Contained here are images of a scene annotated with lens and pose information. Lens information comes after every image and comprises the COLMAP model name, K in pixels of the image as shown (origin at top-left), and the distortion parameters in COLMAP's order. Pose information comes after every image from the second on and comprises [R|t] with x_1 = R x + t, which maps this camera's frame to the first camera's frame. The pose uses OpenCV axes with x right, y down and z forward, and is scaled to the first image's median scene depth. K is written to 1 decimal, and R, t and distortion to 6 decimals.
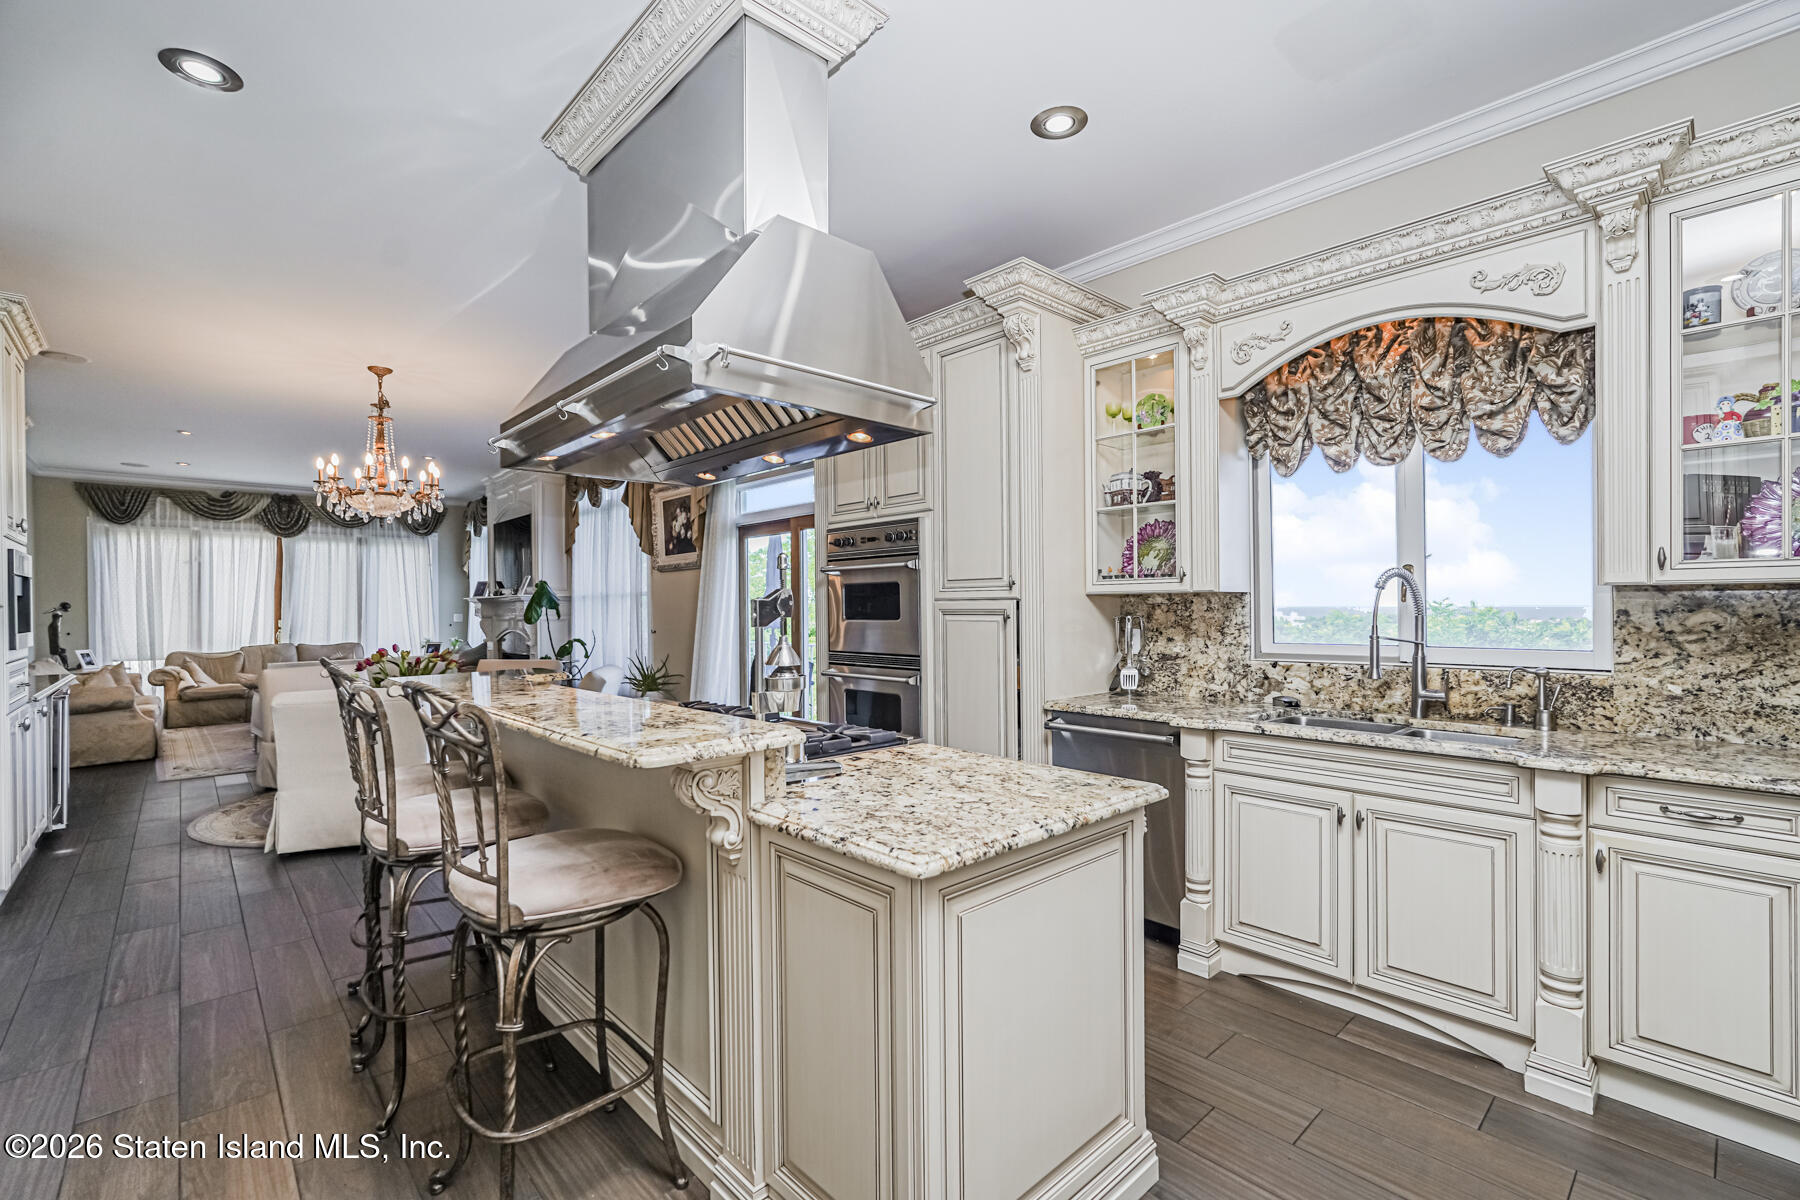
lens RADIAL K [[795.4, 0, 905.4], [0, 795.4, 607.7], [0, 0, 1]] dist [0.002872, 0.001228]
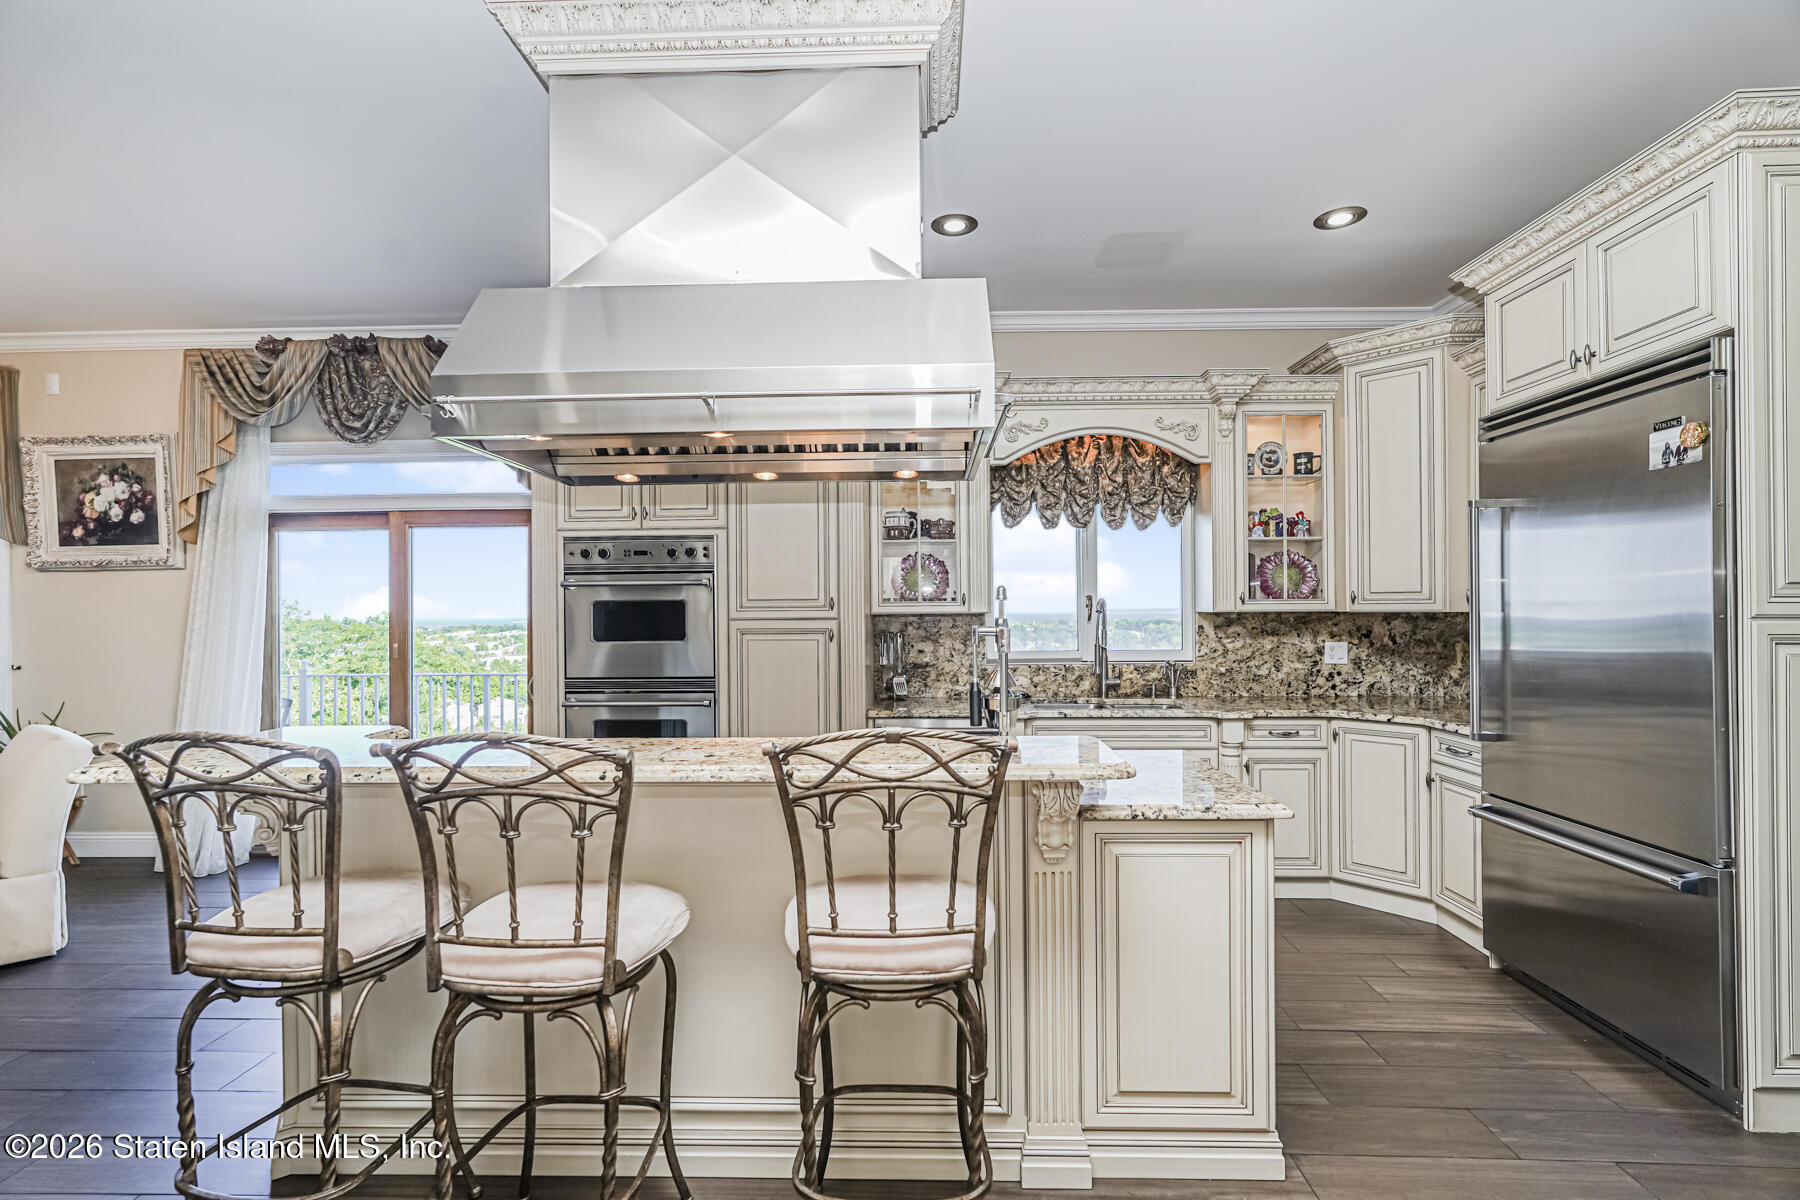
lens RADIAL K [[795.4, 0, 909.4], [0, 795.4, 603.6], [0, 0, 1]] dist [0.002872, 0.001228]
pose [[0.701893, 0.007472, 0.712243, -0.568973], [0.004589, 0.999877, -0.015012, -0.015635], [-0.712267, 0.013805, 0.701773, 0.169507]]
